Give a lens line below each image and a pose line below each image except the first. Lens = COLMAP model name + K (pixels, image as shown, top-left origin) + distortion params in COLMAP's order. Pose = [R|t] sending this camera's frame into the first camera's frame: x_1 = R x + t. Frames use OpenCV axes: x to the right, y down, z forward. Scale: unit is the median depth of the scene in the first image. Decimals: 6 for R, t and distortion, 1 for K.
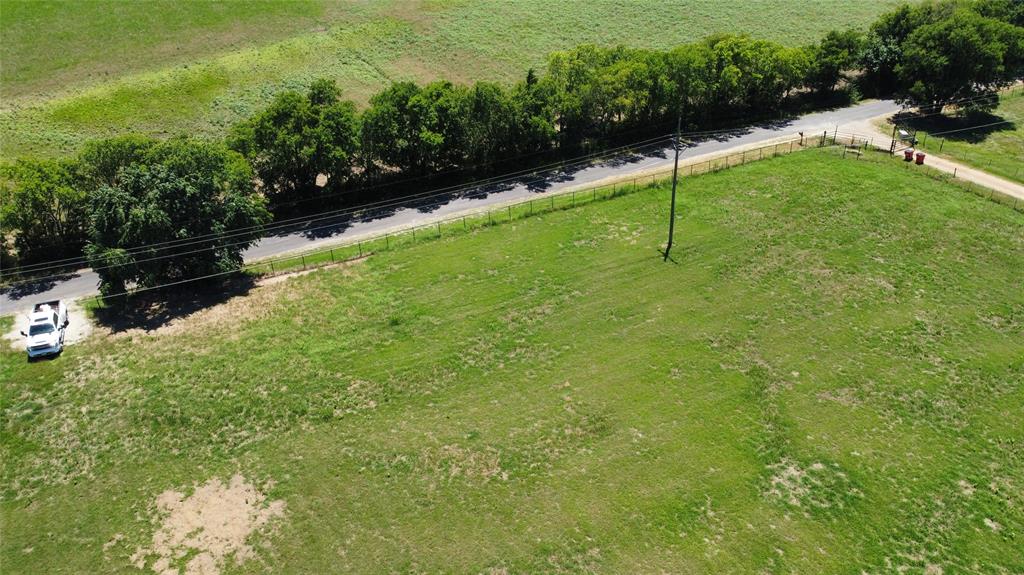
lens RADIAL K [[790.0, 0, 517.4], [0, 790.0, 285.6], [0, 0, 1]] dist [-0.011087, 0.014756]
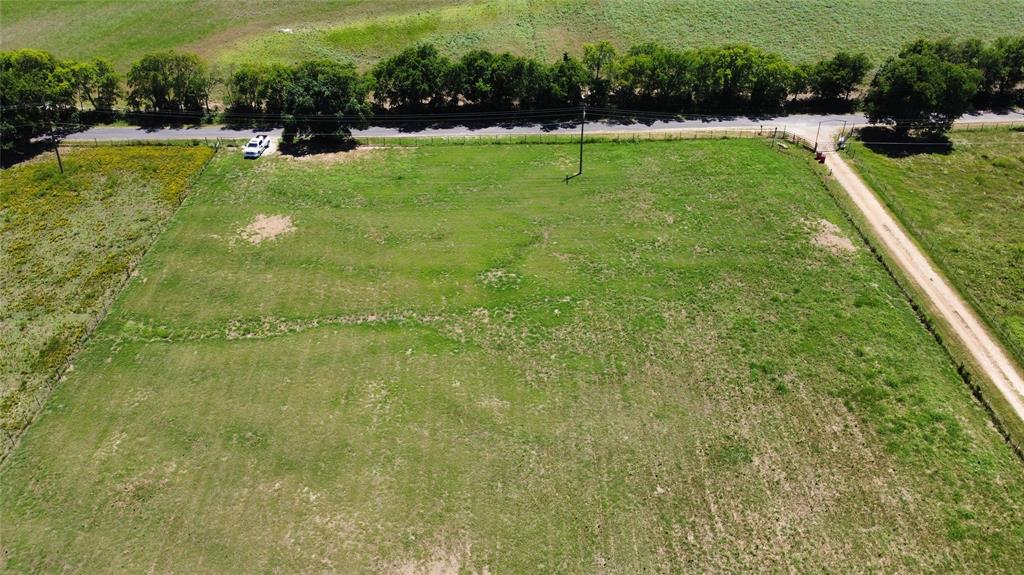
lens RADIAL K [[790.0, 0, 507.9], [0, 790.0, 289.4], [0, 0, 1]] dist [-0.011087, 0.014756]
pose [[0.891717, 0.254940, -0.373961, 0.709197], [-0.222659, 0.966466, 0.127932, 0.002643], [0.394036, -0.030813, 0.918579, -0.557044]]
